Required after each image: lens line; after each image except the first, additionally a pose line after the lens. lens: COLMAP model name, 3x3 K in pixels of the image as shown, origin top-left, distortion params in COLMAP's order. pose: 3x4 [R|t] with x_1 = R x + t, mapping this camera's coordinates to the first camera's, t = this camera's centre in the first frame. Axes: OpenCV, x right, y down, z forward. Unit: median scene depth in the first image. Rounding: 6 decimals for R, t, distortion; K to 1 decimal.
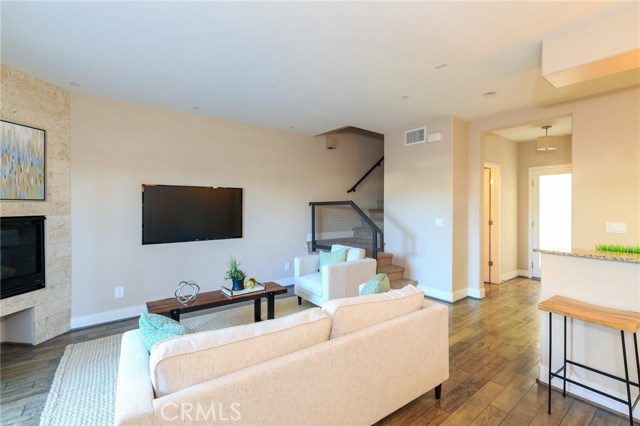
lens RADIAL K [[284.9, 0, 321.2], [0, 284.9, 204.4], [0, 0, 1]] dist [-0.001831, -0.000212]
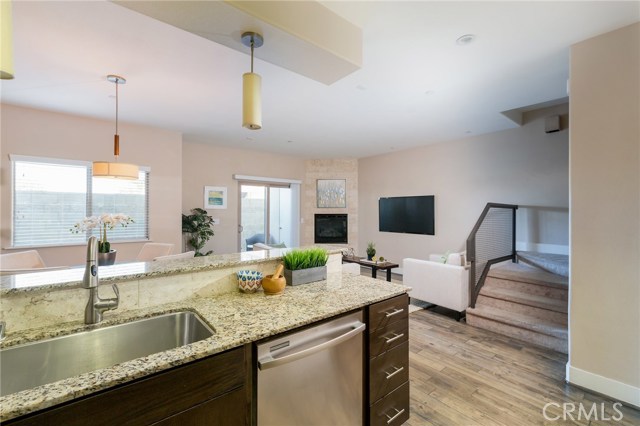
lens RADIAL K [[273.7, 0, 309.3], [0, 273.7, 213.0], [0, 0, 1]] dist [-0.001130, -0.000161]
pose [[-0.012956, 0.000578, -0.999916, 1.262706], [-0.002338, 0.999997, 0.000608, 0.029146], [0.999913, 0.002345, -0.012954, 0.660565]]
